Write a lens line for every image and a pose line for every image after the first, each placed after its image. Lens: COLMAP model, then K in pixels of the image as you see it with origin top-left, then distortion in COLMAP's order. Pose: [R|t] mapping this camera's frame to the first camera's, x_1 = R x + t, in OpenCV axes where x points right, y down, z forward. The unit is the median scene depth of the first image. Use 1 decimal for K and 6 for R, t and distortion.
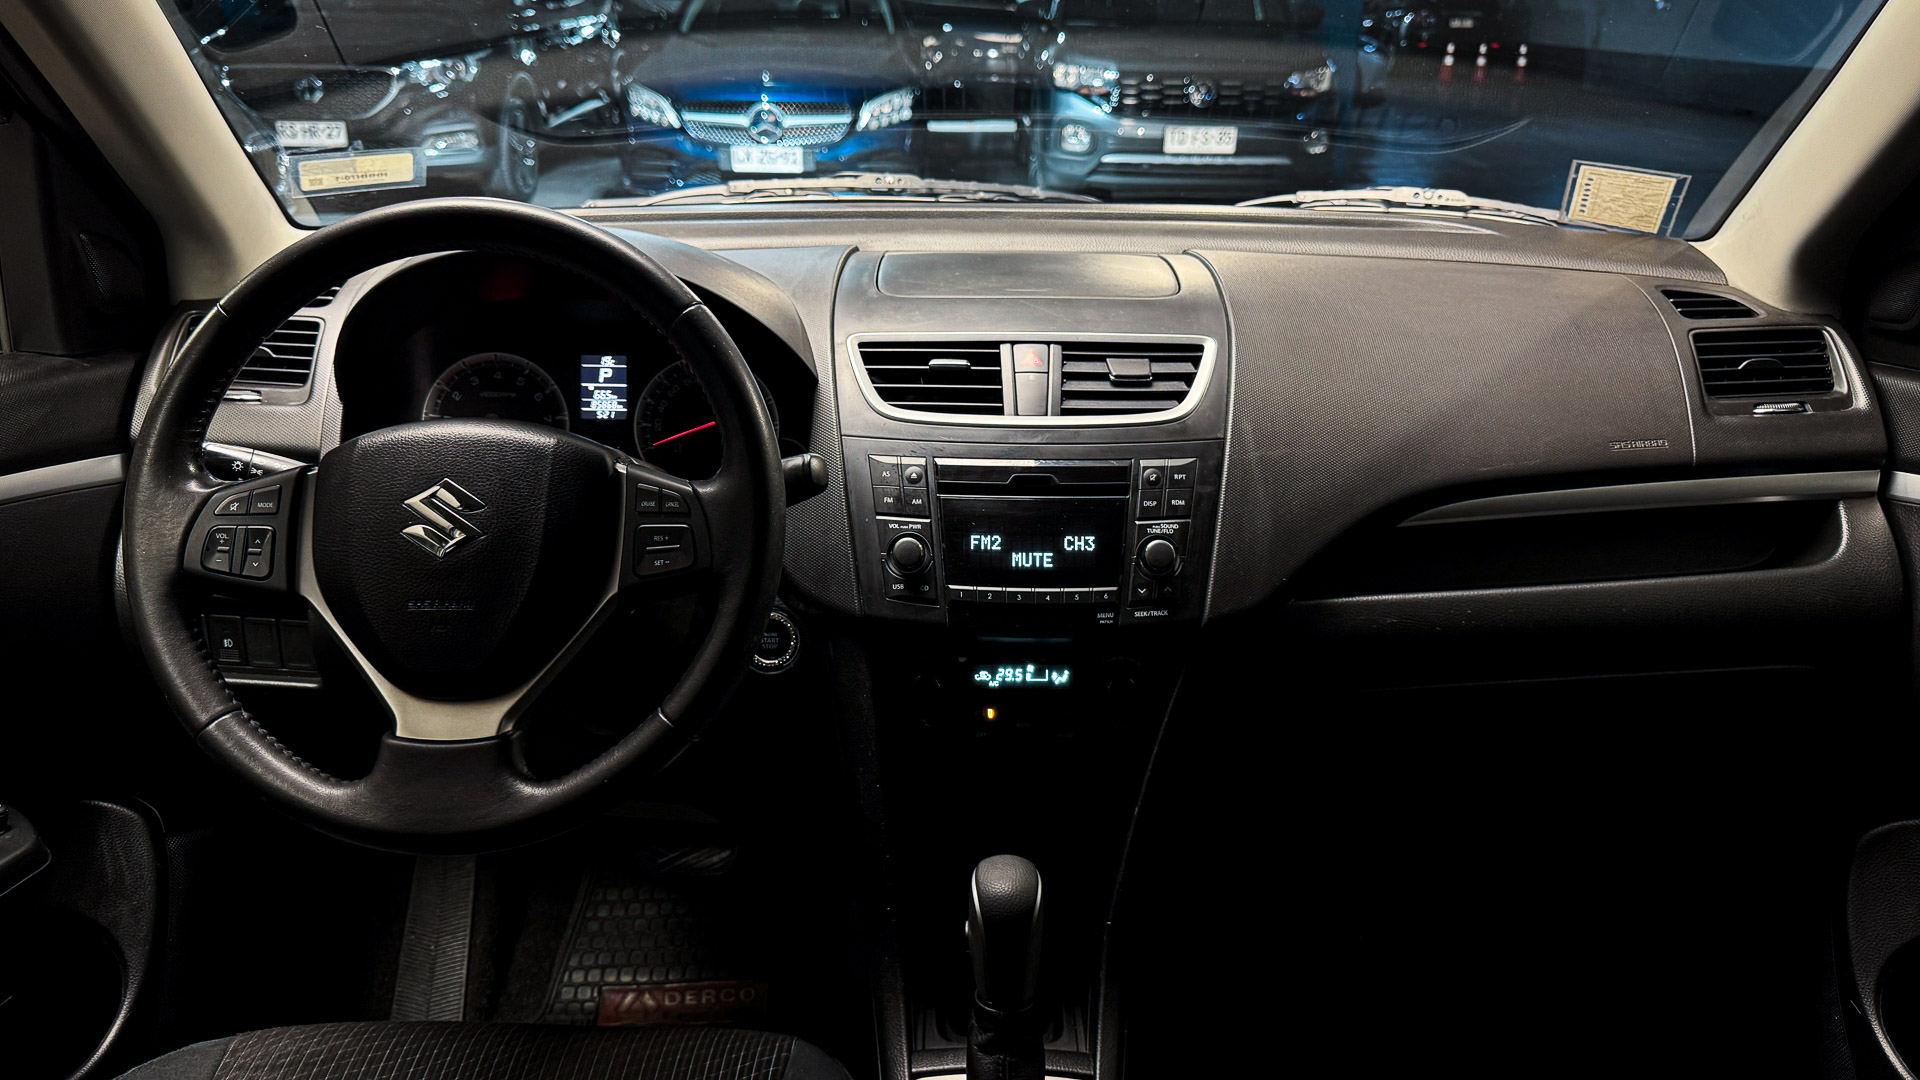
lens RADIAL K [[1352.1, 0, 960.0], [0, 1352.1, 540.0], [0, 0, 1]] dist [0.075292, -0.128101]
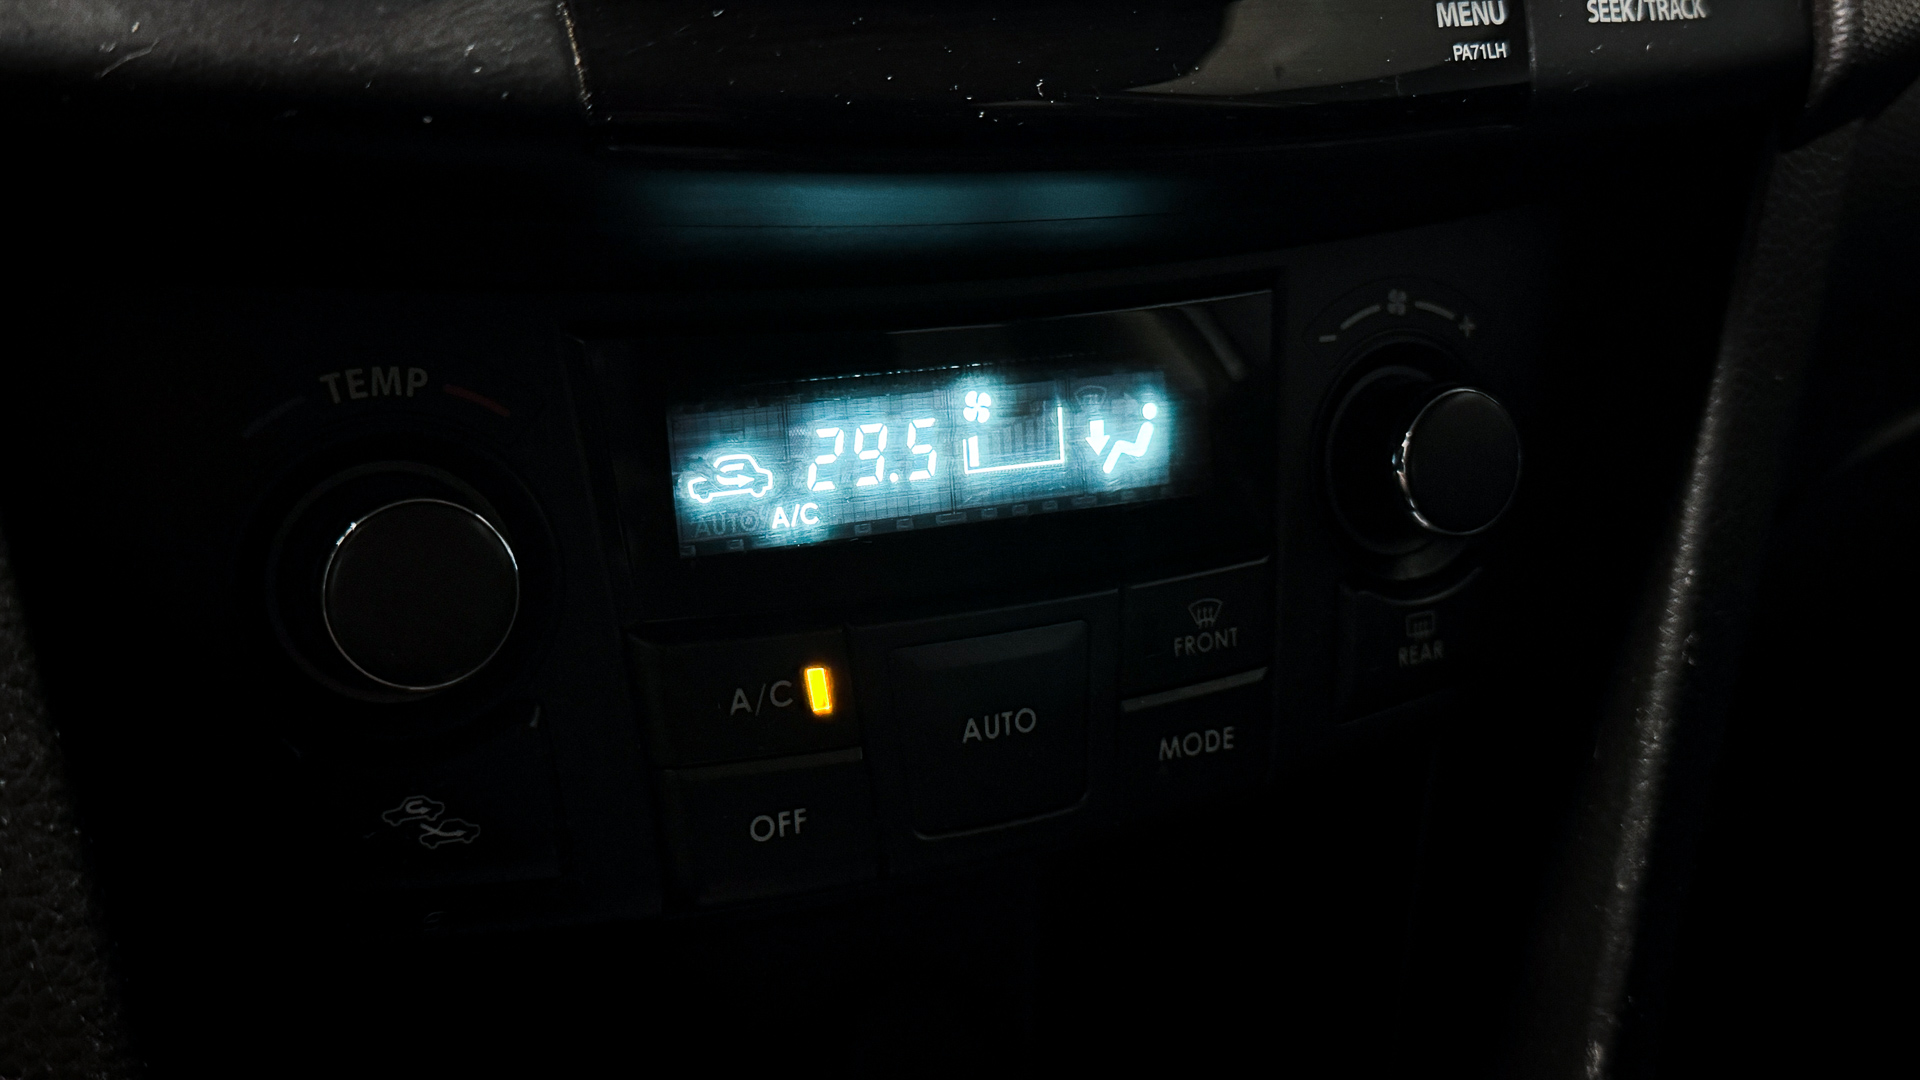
lens RADIAL K [[1998.6, 0, 976.9], [0, 1998.6, 573.6], [0, 0, 1]] dist [0.161043, -0.547684]
pose [[0.878901, -0.130023, 0.458941, -0.070044], [0.099402, 0.990934, 0.090383, 0.091122], [-0.466532, -0.033818, 0.883858, 0.753307]]
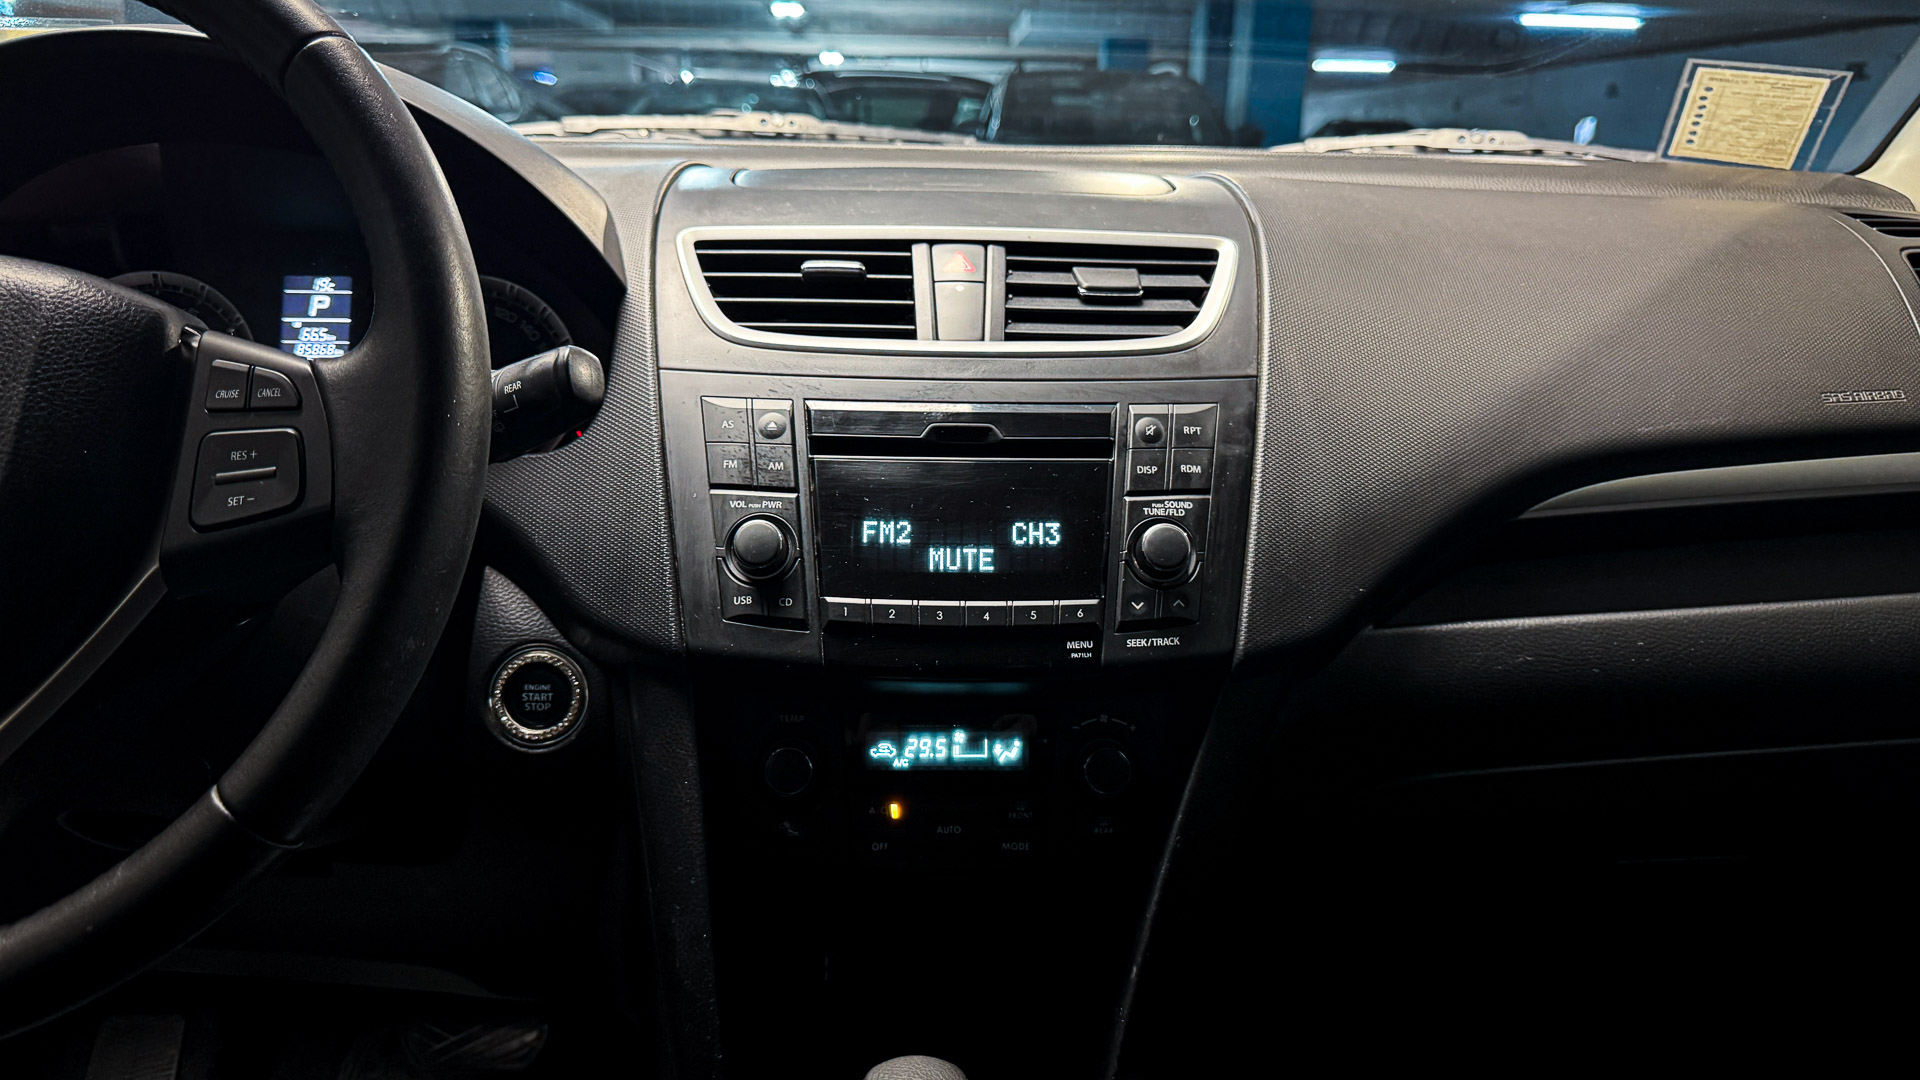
lens RADIAL K [[1352.1, 0, 960.0], [0, 1352.1, 540.0], [0, 0, 1]] dist [0.075292, -0.128101]
pose [[0.999206, -0.000859, 0.039824, 0.026822], [0.004780, 0.995130, -0.098459, 0.064437], [-0.039546, 0.098571, 0.994344, 0.361737]]
